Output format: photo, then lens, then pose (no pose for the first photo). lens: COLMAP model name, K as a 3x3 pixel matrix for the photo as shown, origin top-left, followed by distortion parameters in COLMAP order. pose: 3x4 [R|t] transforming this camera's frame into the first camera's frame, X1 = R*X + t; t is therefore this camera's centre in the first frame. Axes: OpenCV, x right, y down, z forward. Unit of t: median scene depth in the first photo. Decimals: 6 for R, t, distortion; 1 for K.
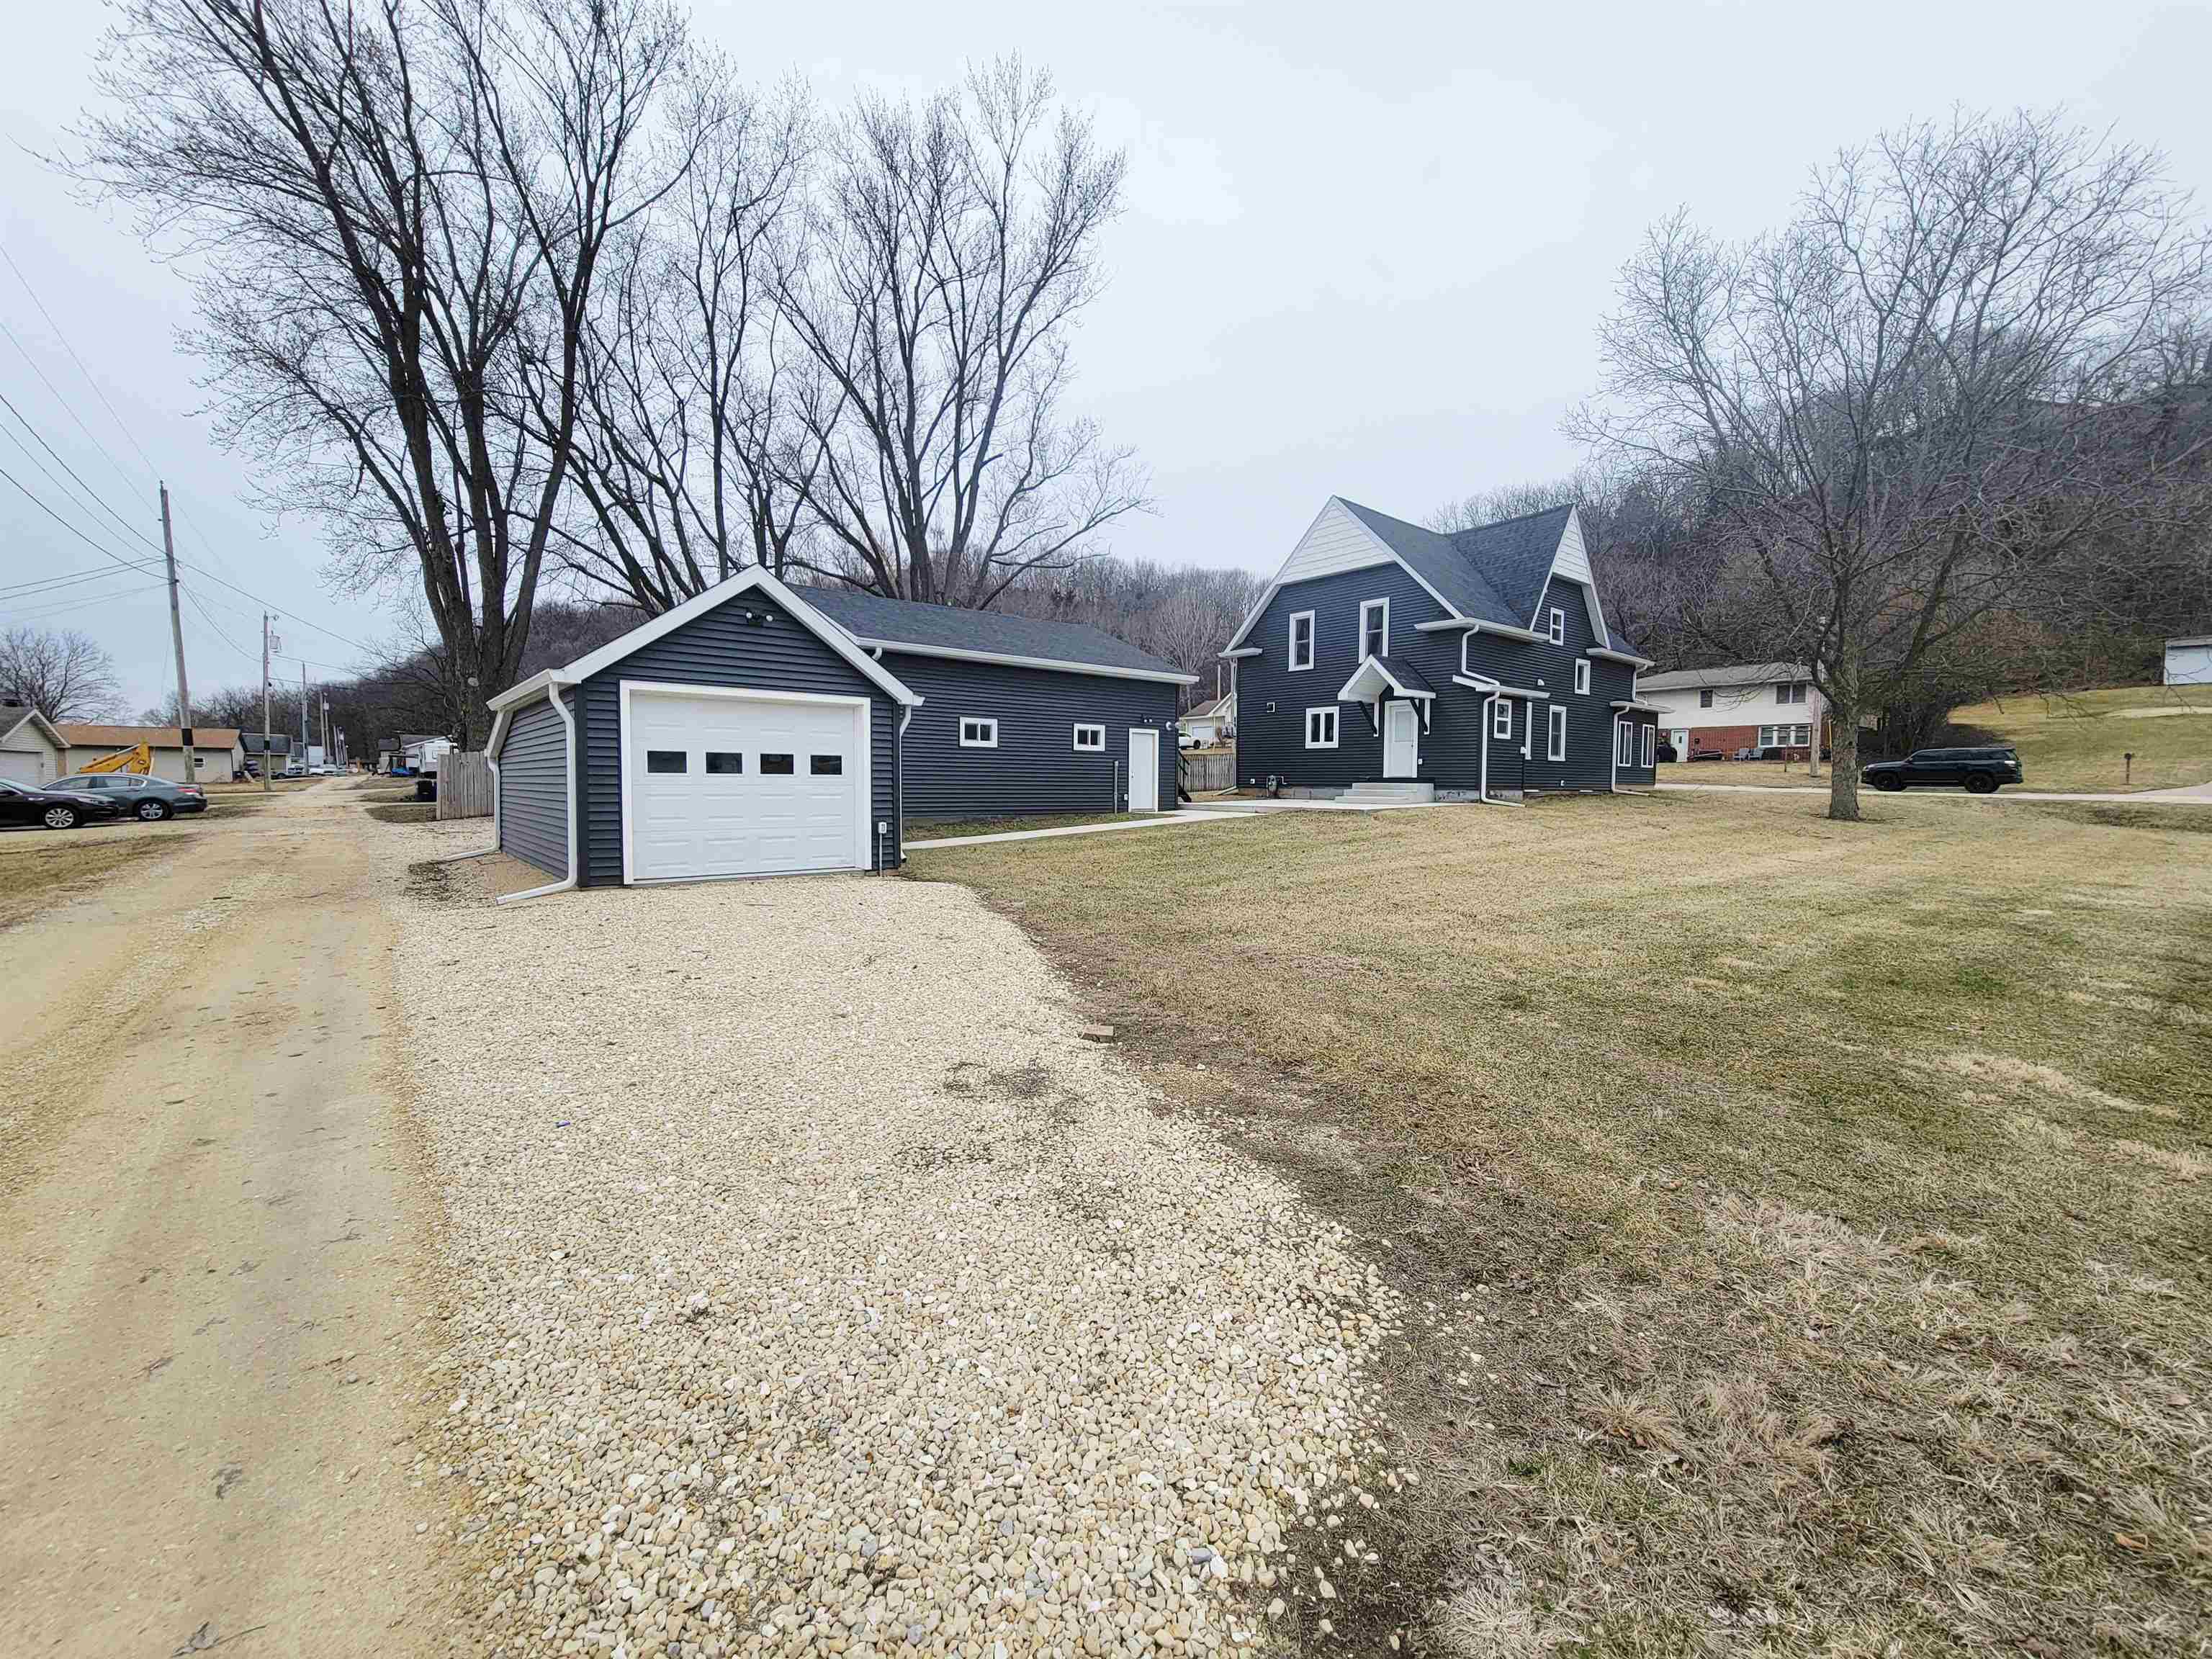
lens RADIAL K [[919.3, 0, 1106.0], [0, 919.3, 829.5], [0, 0, 1]] dist [-0.001234, -0.000080]
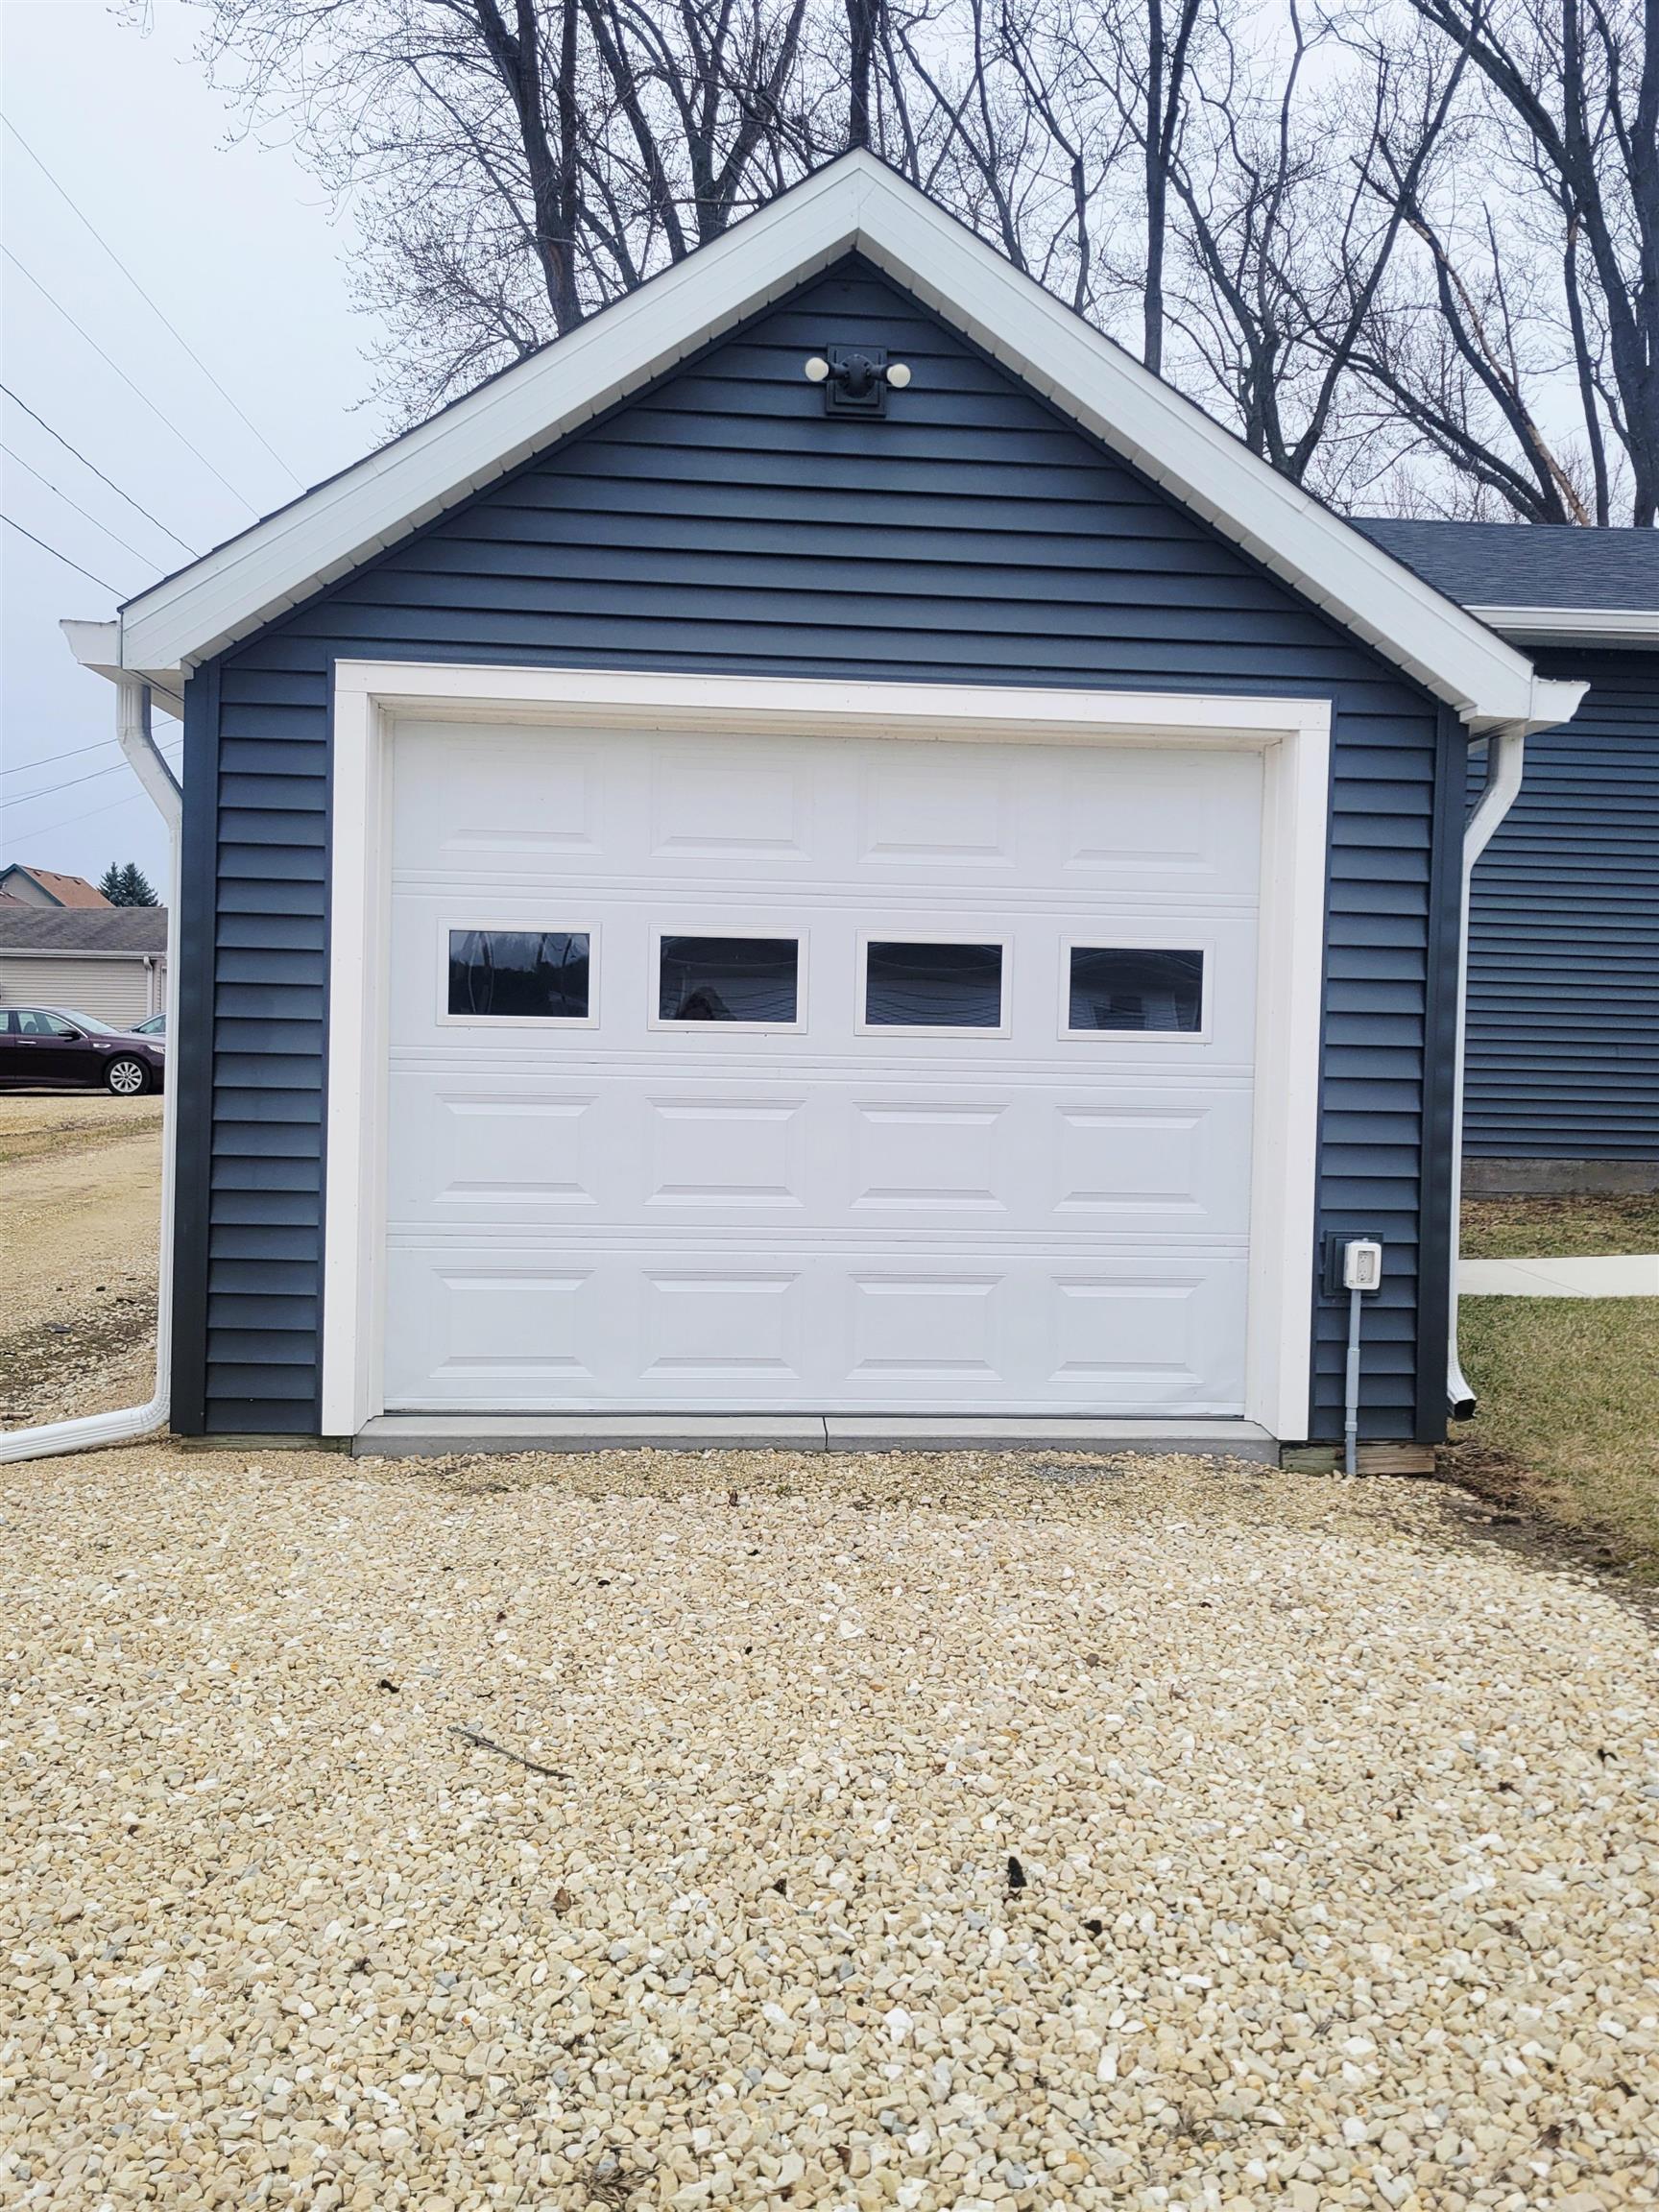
lens RADIAL K [[1827.1, 0, 822.1], [0, 1827.1, 1074.7], [0, 0, 1]] dist [0.075062, -0.008739]
pose [[0.814795, 0.029856, -0.578980, -0.089374], [-0.047757, 0.998735, -0.015707, -0.035360], [0.577779, 0.040449, 0.815190, 0.549125]]
